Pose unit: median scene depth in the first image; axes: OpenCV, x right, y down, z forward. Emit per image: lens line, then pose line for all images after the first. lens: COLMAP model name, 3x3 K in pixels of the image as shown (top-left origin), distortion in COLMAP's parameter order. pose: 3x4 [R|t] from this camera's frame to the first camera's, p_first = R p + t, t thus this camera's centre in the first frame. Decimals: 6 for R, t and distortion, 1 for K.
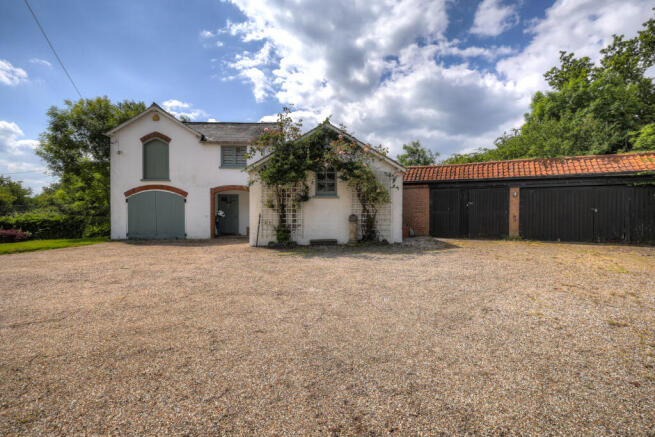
lens RADIAL K [[305.9, 0, 327.1], [0, 305.9, 216.8], [0, 0, 1]] dist [-0.003323, 0.000262]
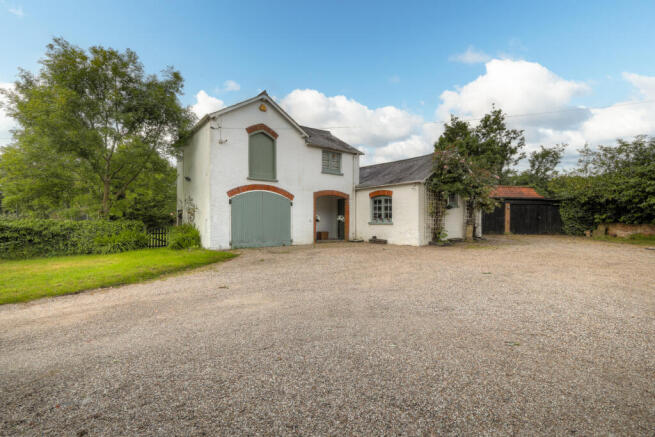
lens RADIAL K [[305.9, 0, 326.7], [0, 305.9, 221.3], [0, 0, 1]] dist [-0.003323, 0.000262]
pose [[0.795896, -0.003559, 0.605423, -0.944732], [0.000802, 0.999988, 0.004824, -0.004436], [-0.605433, -0.003354, 0.795889, 0.193827]]
